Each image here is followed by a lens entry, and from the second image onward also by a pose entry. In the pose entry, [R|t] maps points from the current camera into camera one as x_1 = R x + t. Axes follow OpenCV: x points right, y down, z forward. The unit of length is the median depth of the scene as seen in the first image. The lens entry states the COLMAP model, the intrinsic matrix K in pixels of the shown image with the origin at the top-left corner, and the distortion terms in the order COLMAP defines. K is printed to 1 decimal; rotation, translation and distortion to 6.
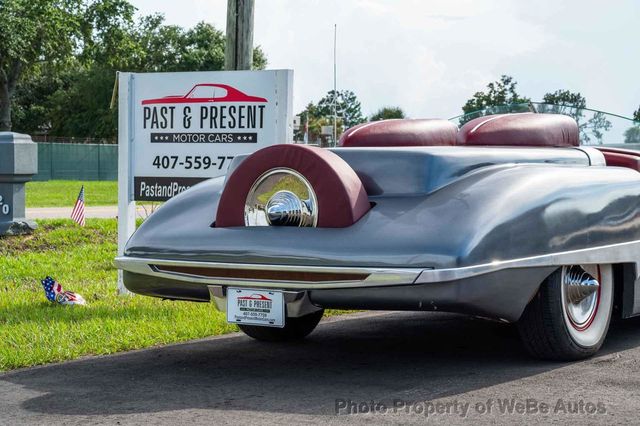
lens RADIAL K [[1332.9, 0, 331.1], [0, 1332.9, 212.0], [0, 0, 1]] dist [0.034025, 0.000000]
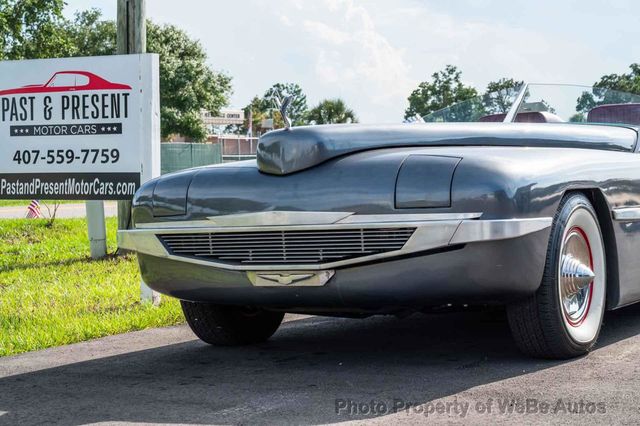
lens RADIAL K [[1332.9, 0, 324.5], [0, 1332.9, 214.8], [0, 0, 1]] dist [0.034025, 0.000000]
pose [[0.999182, -0.024388, 0.032260, 0.052618], [0.024155, 0.999679, 0.007584, 0.000696], [-0.032435, -0.006798, 0.999451, 0.068417]]
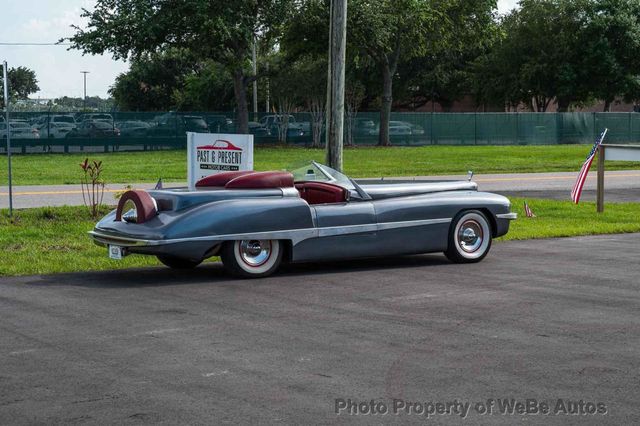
lens RADIAL K [[1332.9, 0, 322.4], [0, 1332.9, 217.1], [0, 0, 1]] dist [0.034025, 0.000000]
pose [[0.934021, 0.022339, -0.356520, 0.750966], [-0.007202, 0.999017, 0.043730, -0.069728], [0.357147, -0.038277, 0.933264, -0.785772]]
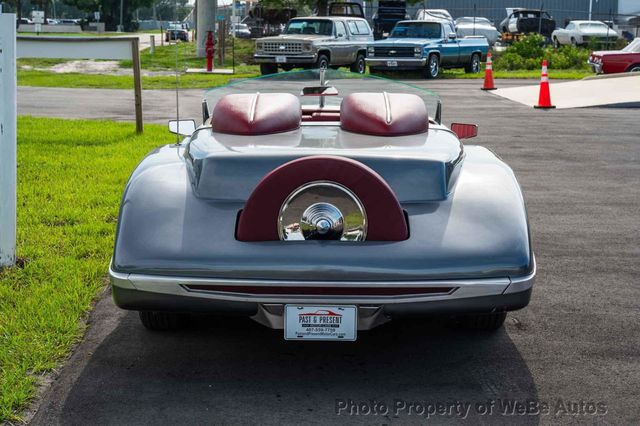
lens RADIAL K [[1332.9, 0, 320.3], [0, 1332.9, 212.7], [0, 0, 1]] dist [0.034025, 0.000000]
pose [[0.825441, -0.071008, 0.560005, -0.365119], [0.003265, 0.992641, 0.121053, -0.079574], [-0.564480, -0.098094, 0.819598, 0.101905]]
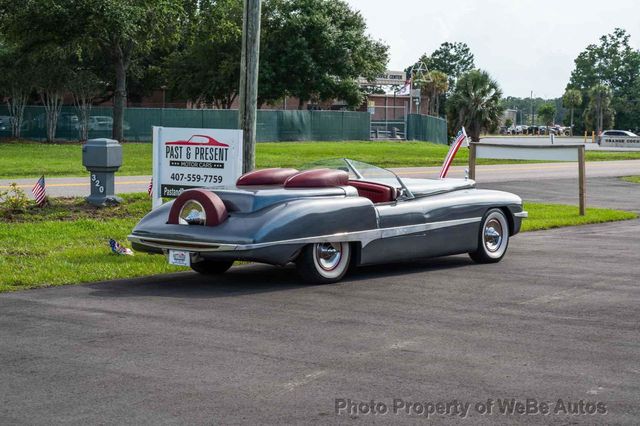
lens RADIAL K [[1332.9, 0, 334.2], [0, 1332.9, 207.4], [0, 0, 1]] dist [0.034025, 0.000000]
pose [[0.996014, 0.014433, -0.088025, 0.255137], [-0.011244, 0.999266, 0.036616, -0.066253], [0.088489, -0.035480, 0.995445, -0.811341]]
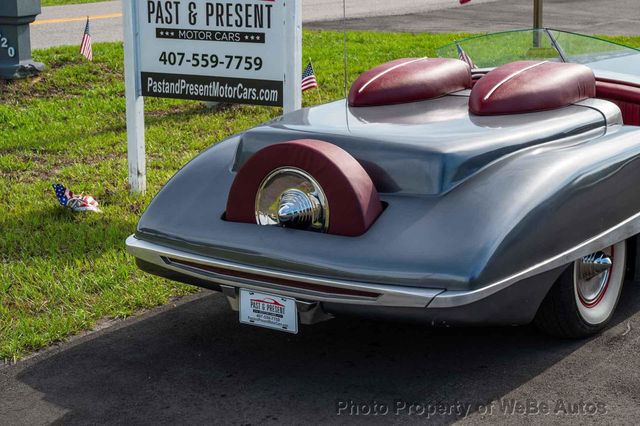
lens RADIAL K [[1332.9, 0, 331.8], [0, 1332.9, 232.8], [0, 0, 1]] dist [0.034025, 0.000000]
pose [[0.999869, -0.012986, -0.009661, 0.000892], [0.014676, 0.979112, 0.202793, -0.111251], [0.006826, -0.202909, 0.979174, 0.016115]]
